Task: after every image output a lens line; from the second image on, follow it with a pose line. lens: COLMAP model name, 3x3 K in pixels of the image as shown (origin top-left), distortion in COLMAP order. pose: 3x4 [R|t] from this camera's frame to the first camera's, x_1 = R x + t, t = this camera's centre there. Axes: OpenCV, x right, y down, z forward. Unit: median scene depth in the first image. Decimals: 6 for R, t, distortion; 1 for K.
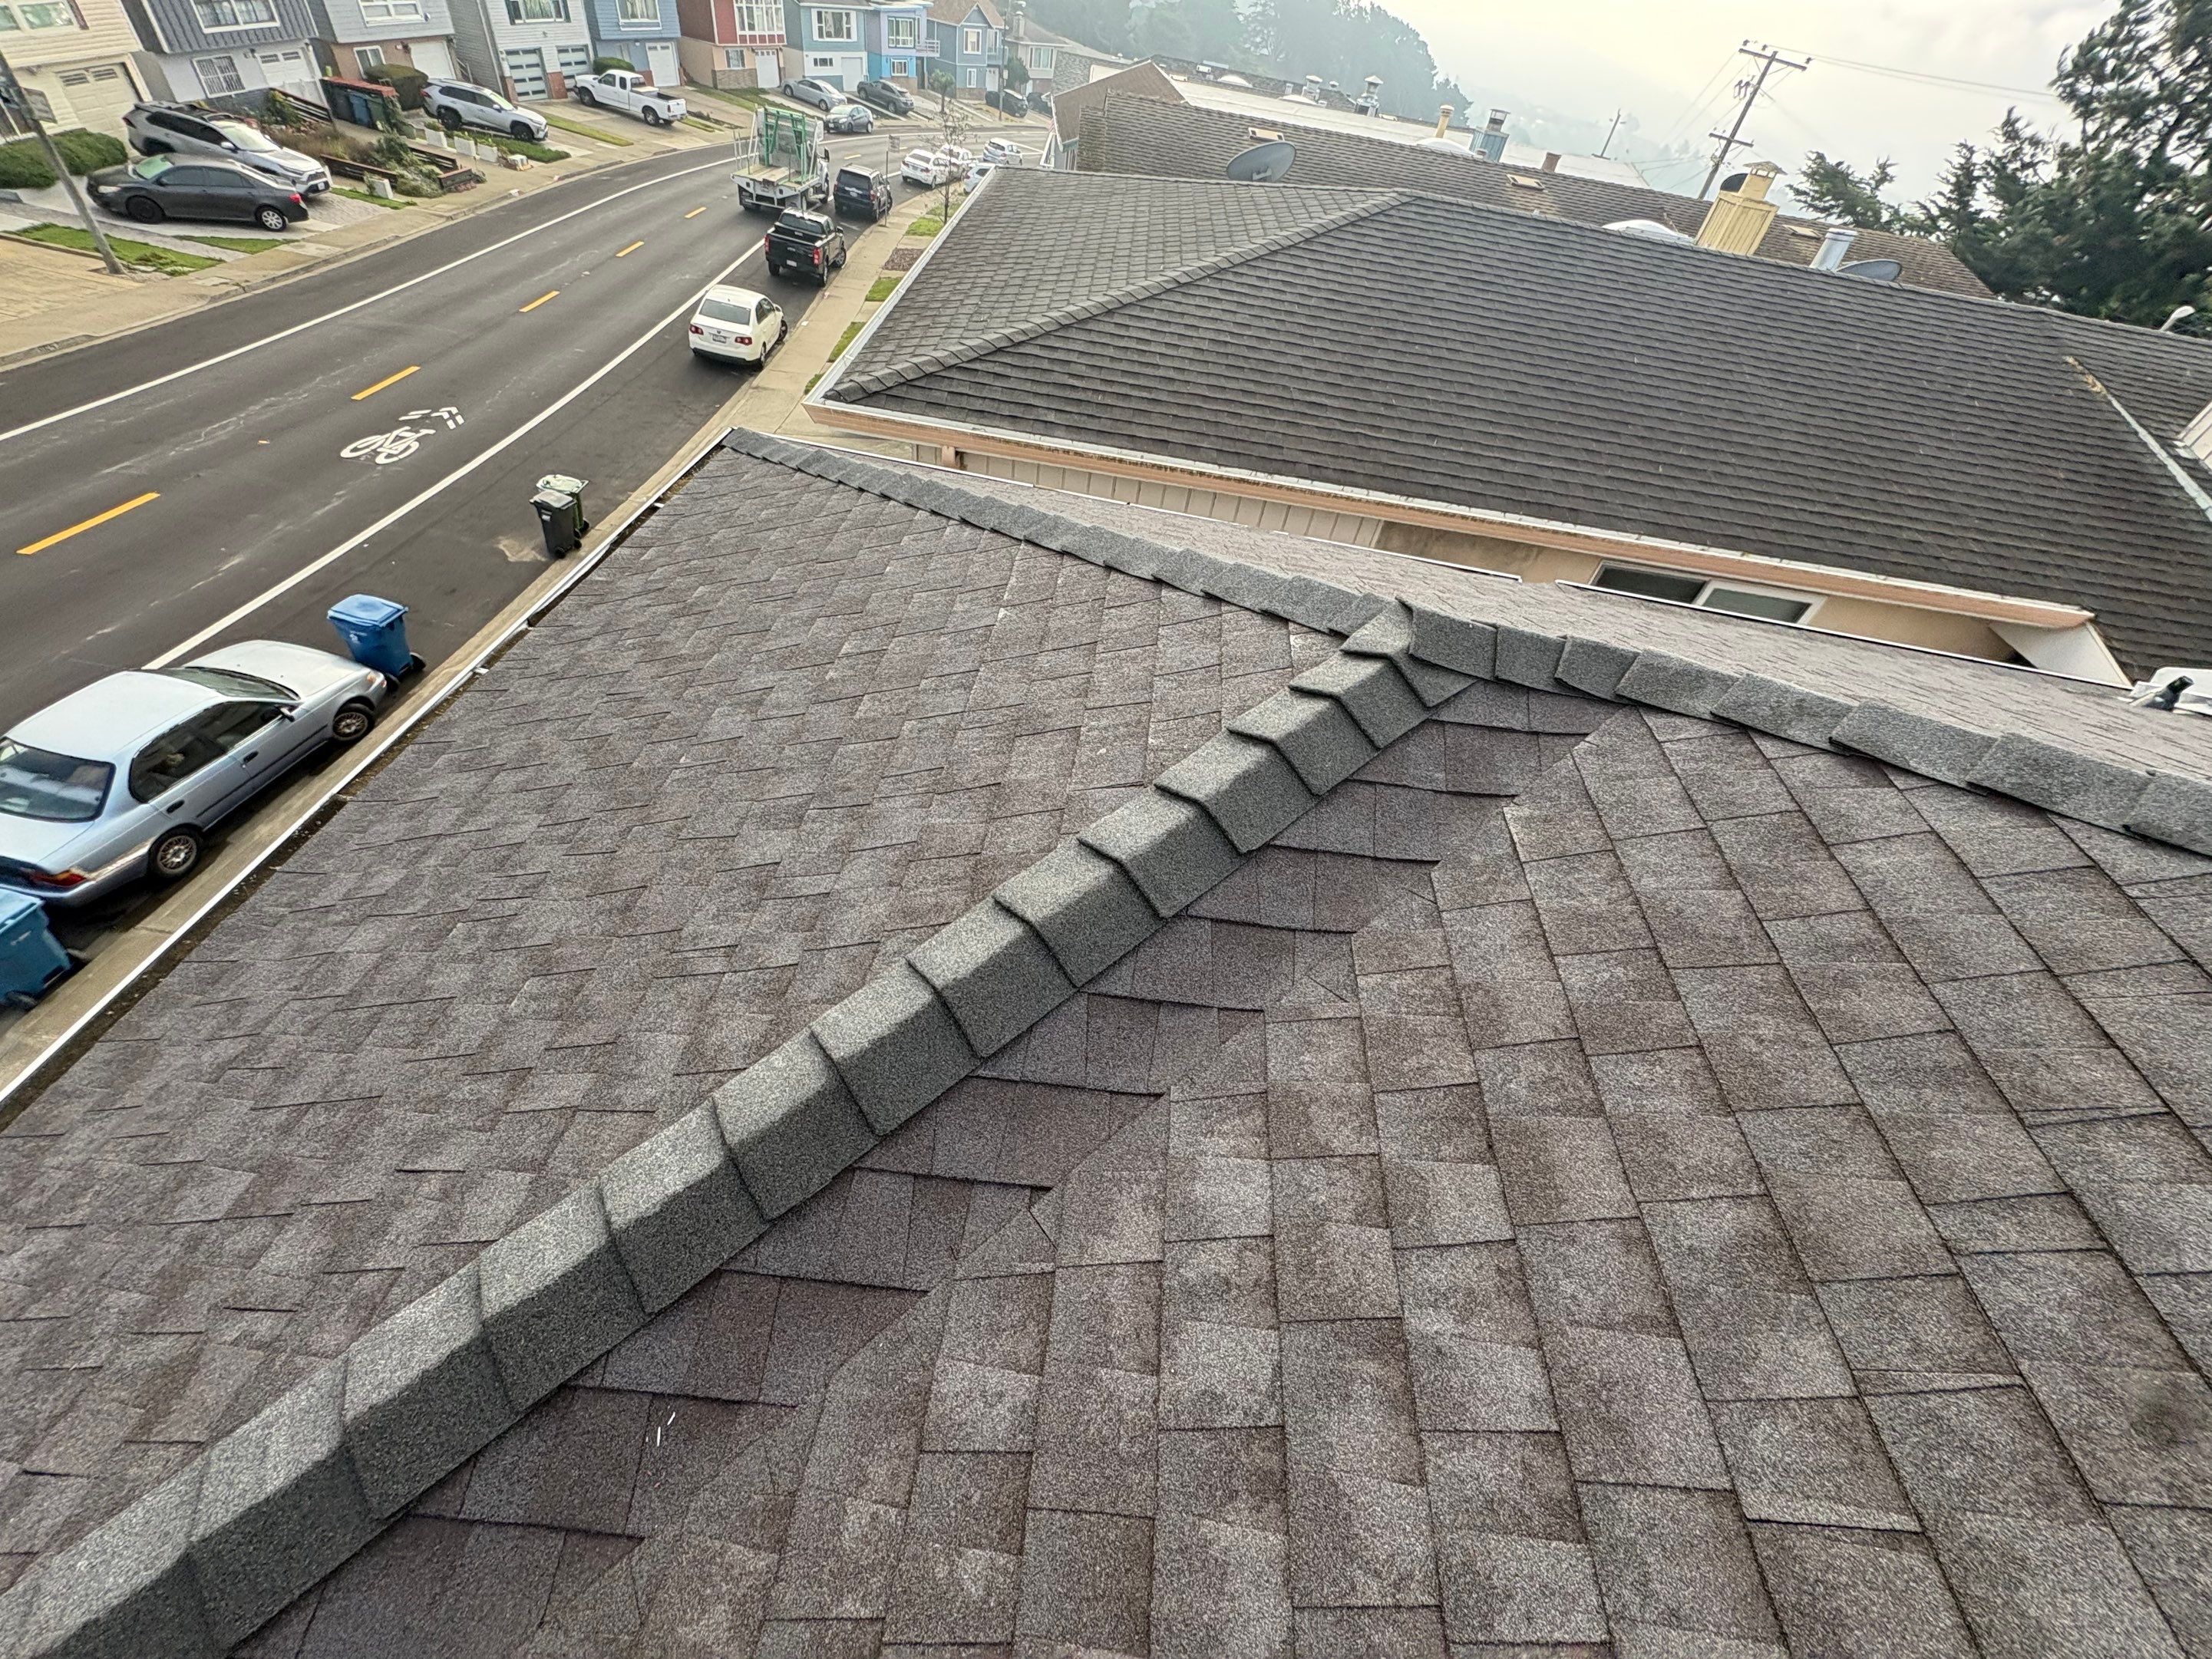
lens RADIAL K [[881.9, 0, 1110.1], [0, 881.9, 831.1], [0, 0, 1]] dist [0.000553, -0.000254]
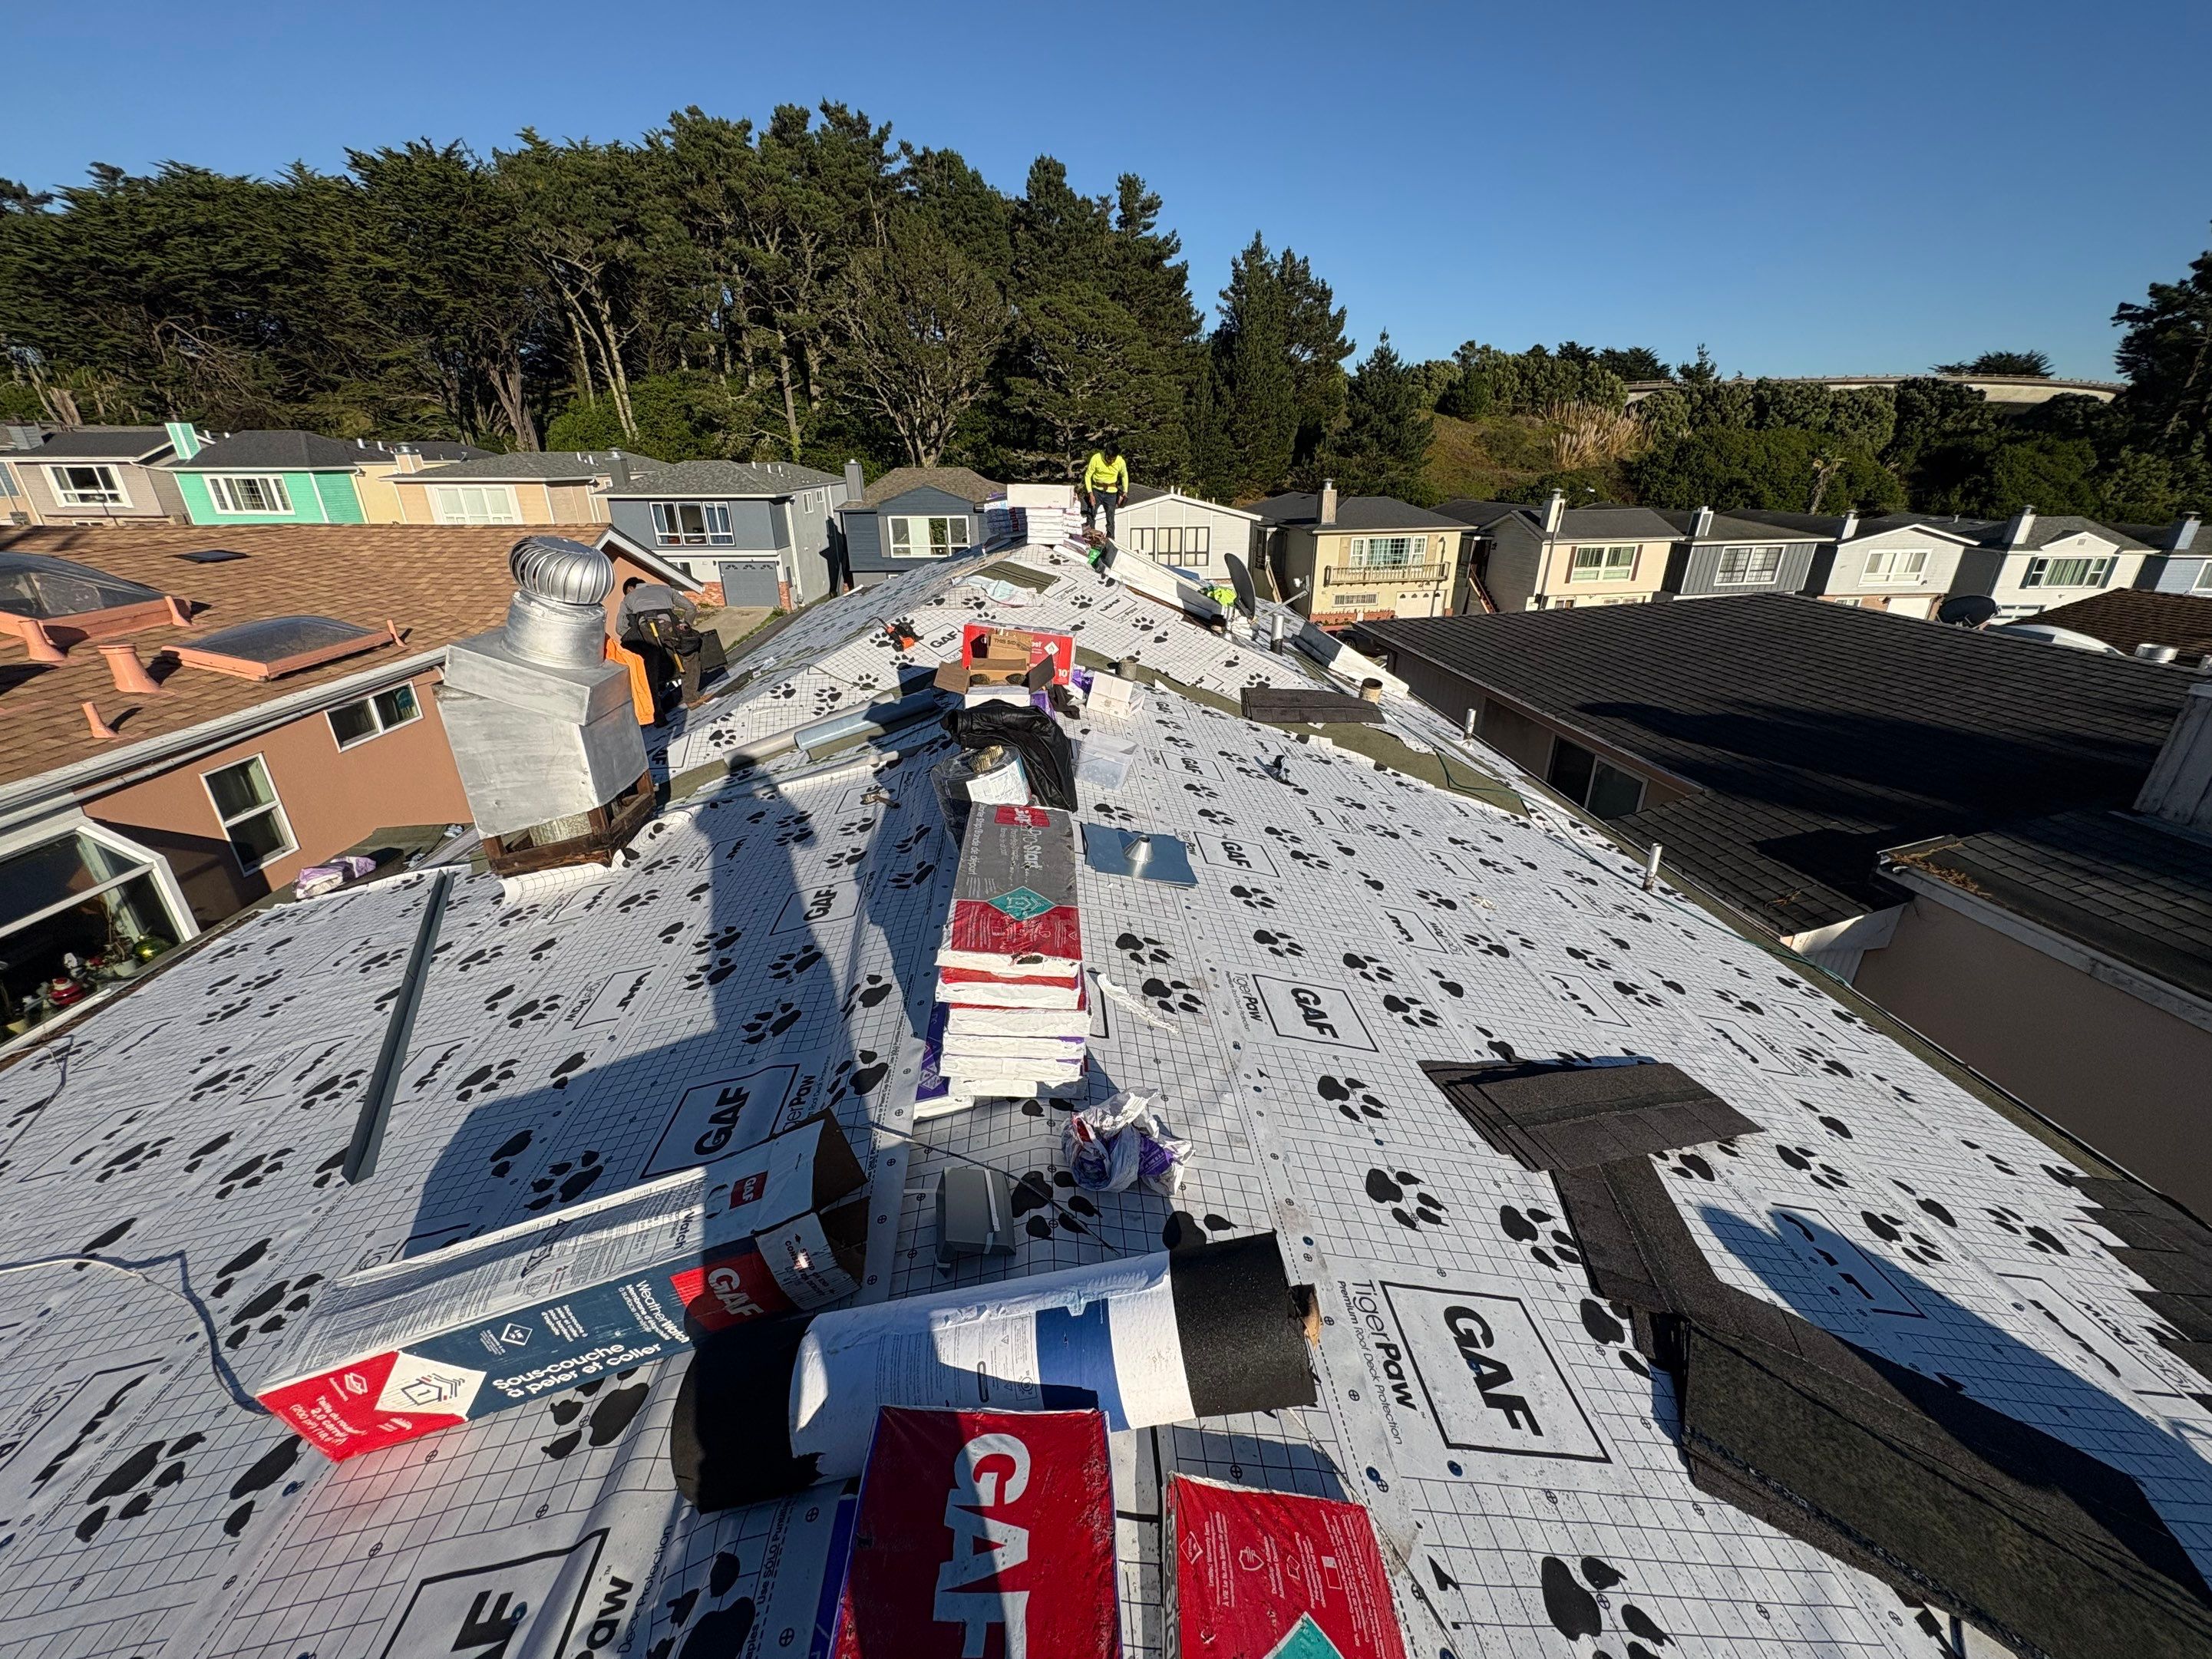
lens RADIAL K [[881.9, 0, 1106.2], [0, 881.9, 827.1], [0, 0, 1]] dist [0.000553, -0.000254]
pose [[0.164842, 0.254517, -0.952916, 0.422324], [-0.678801, 0.730209, 0.077610, 0.057897], [0.715581, 0.634047, 0.293136, -0.004196]]
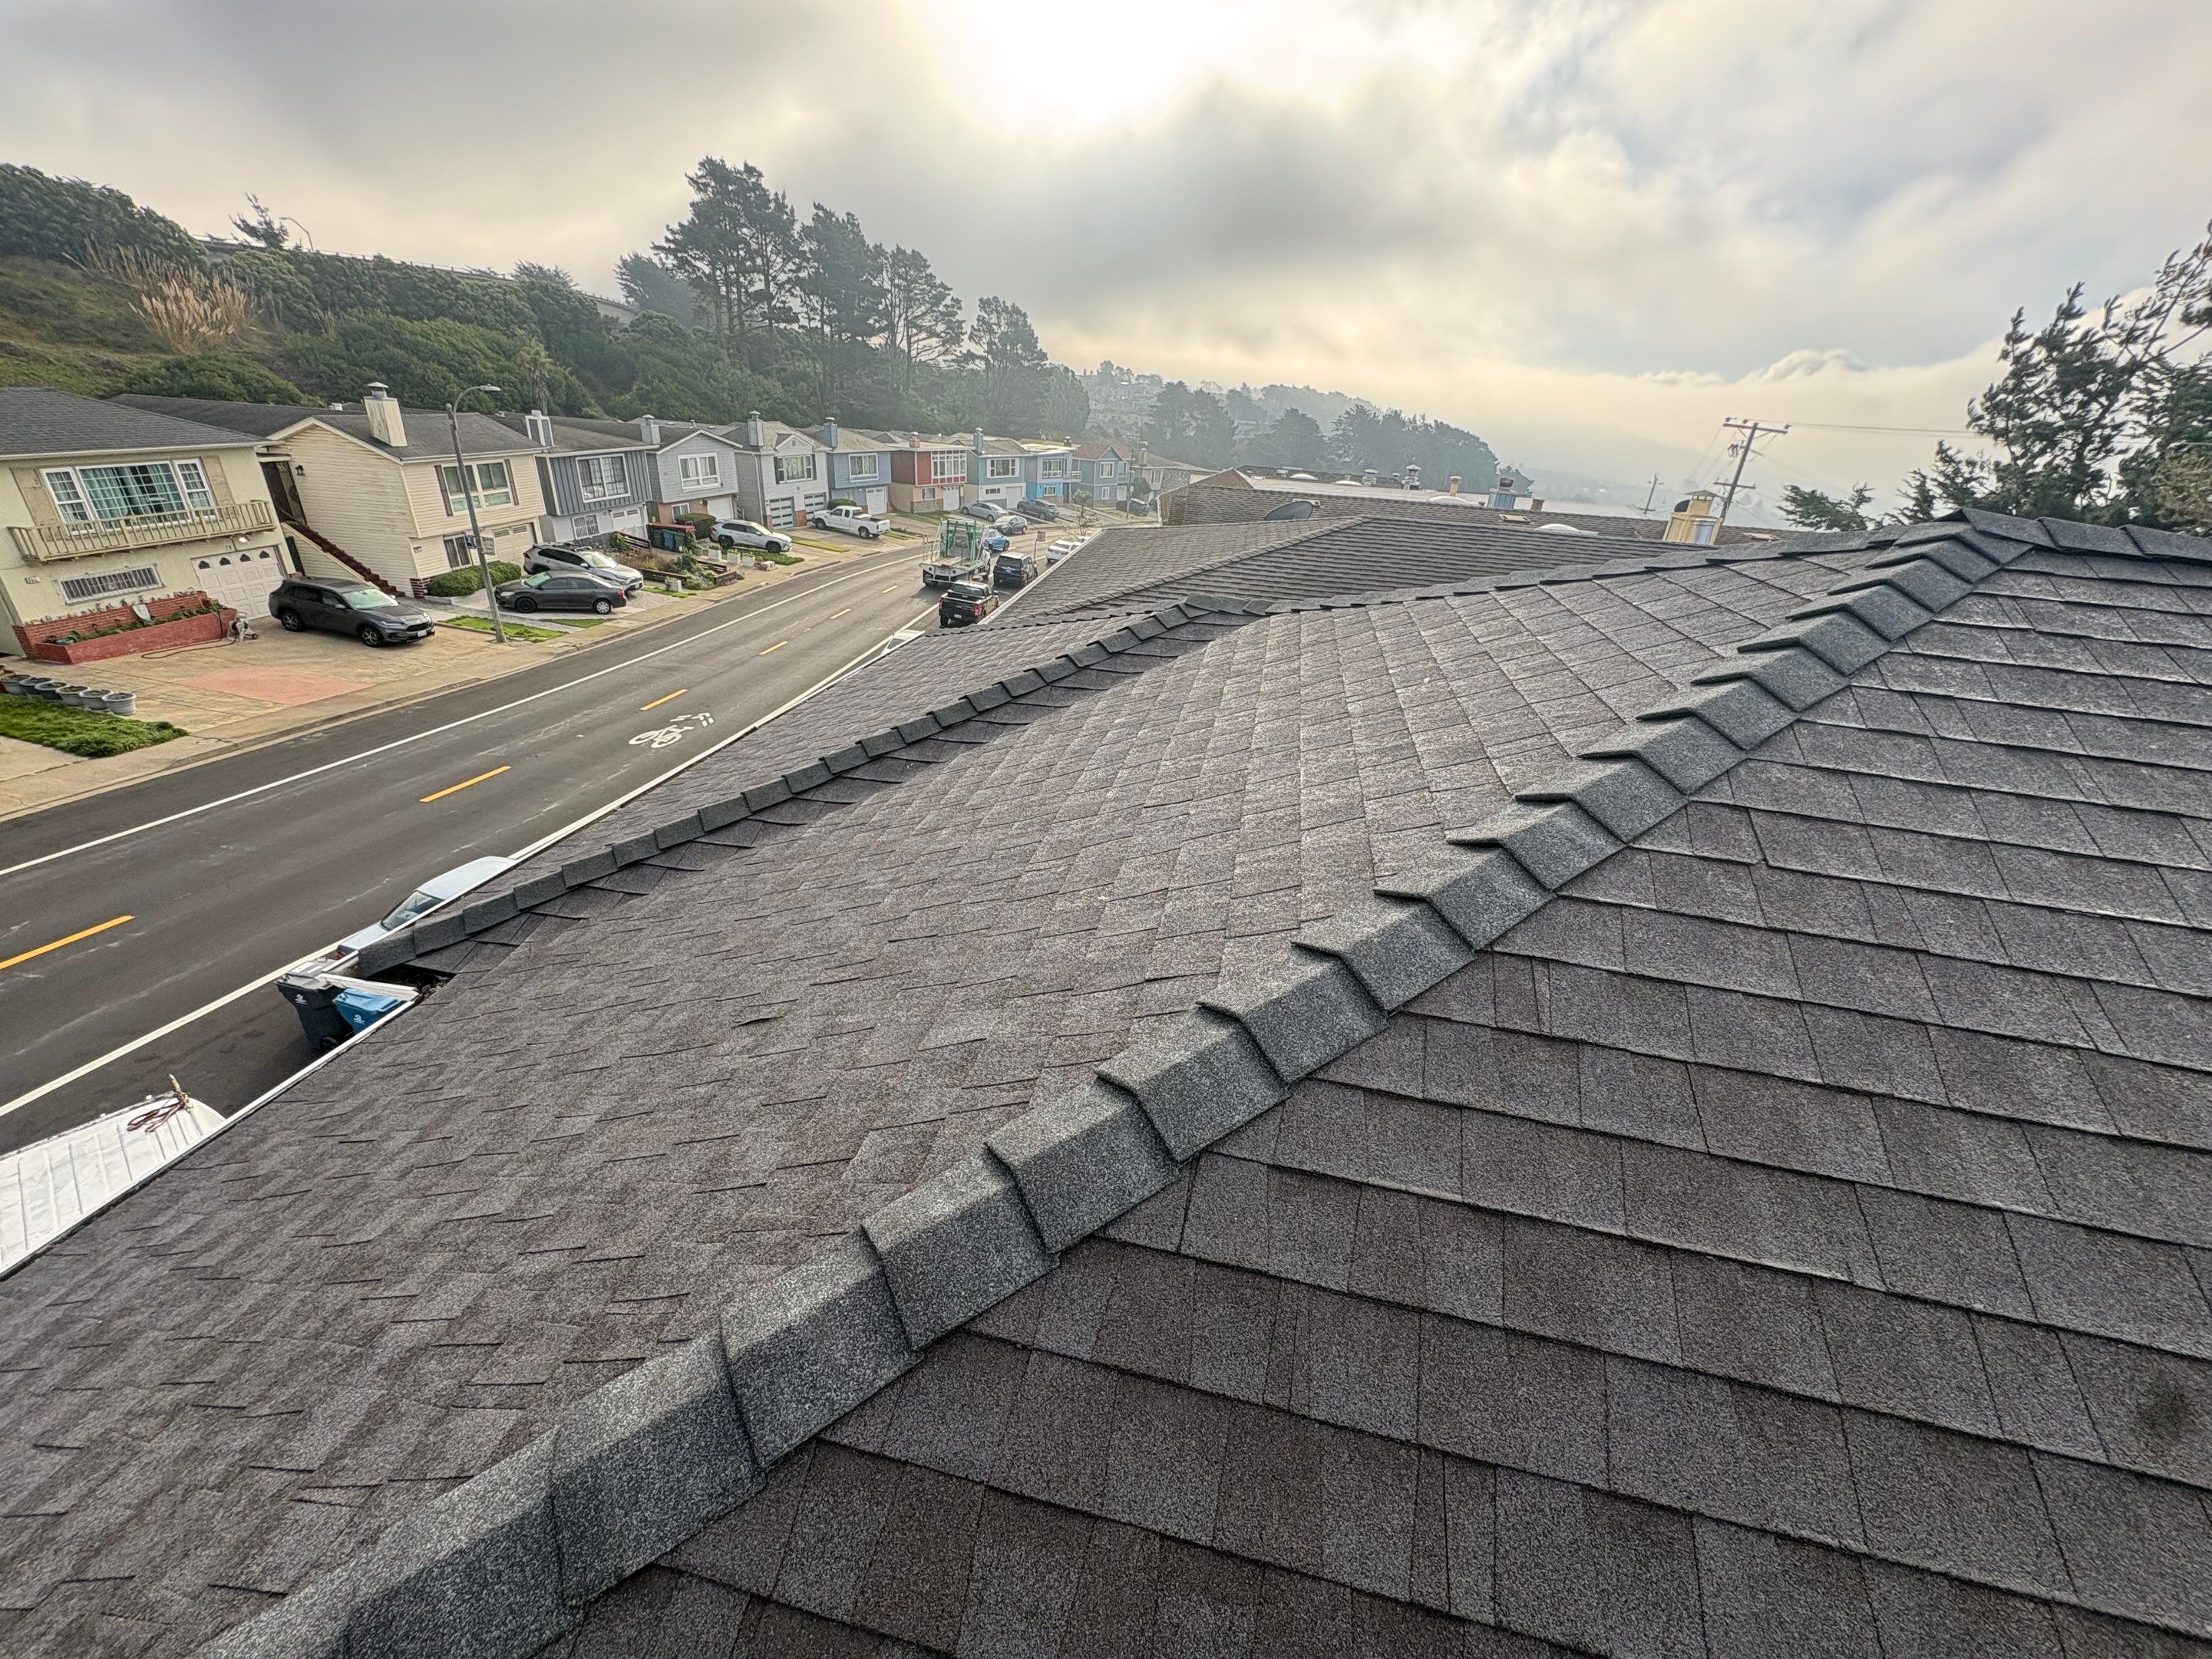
lens RADIAL K [[881.9, 0, 1107.3], [0, 881.9, 828.1], [0, 0, 1]] dist [0.000553, -0.000254]
pose [[0.990433, -0.021327, -0.136339, 0.022657], [-0.025625, 0.942379, -0.333565, 0.066221], [0.135597, 0.333867, 0.932816, -0.064051]]
